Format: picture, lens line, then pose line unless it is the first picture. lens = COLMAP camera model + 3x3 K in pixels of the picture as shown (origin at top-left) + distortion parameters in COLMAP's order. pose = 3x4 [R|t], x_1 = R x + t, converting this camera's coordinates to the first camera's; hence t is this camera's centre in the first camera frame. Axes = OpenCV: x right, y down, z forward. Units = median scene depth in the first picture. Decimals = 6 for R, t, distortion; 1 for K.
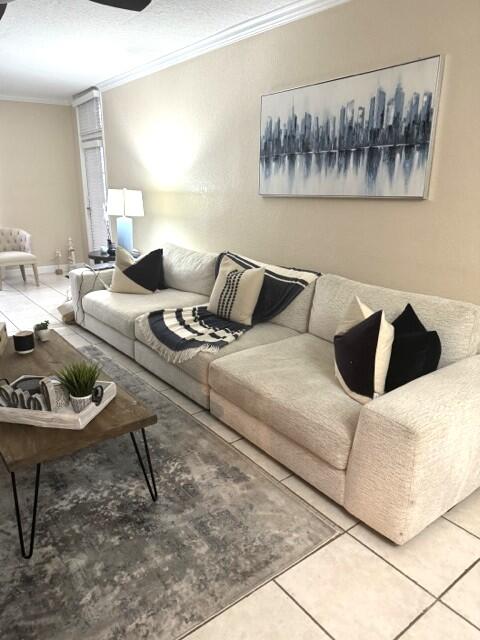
lens RADIAL K [[458.9, 0, 240.0], [0, 458.9, 320.0], [0, 0, 1]] dist [0.072002, -0.105278]
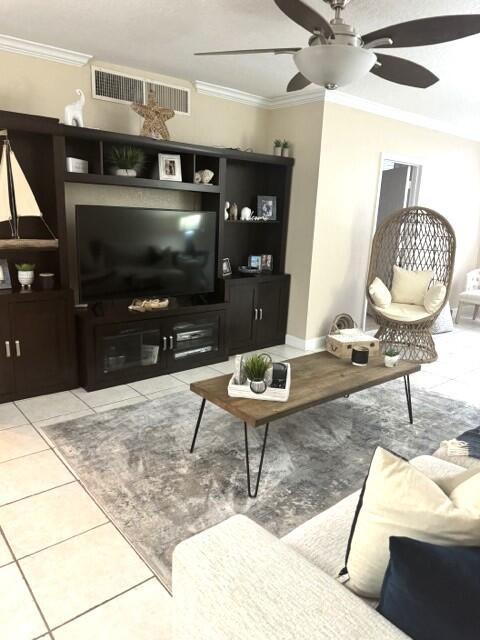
lens RADIAL K [[458.9, 0, 240.0], [0, 458.9, 320.0], [0, 0, 1]] dist [0.072002, -0.105278]
pose [[0.038526, 0.234661, -0.971313, 0.830527], [-0.321869, 0.923143, 0.210257, -0.241555], [0.946000, 0.304535, 0.111095, 0.739804]]
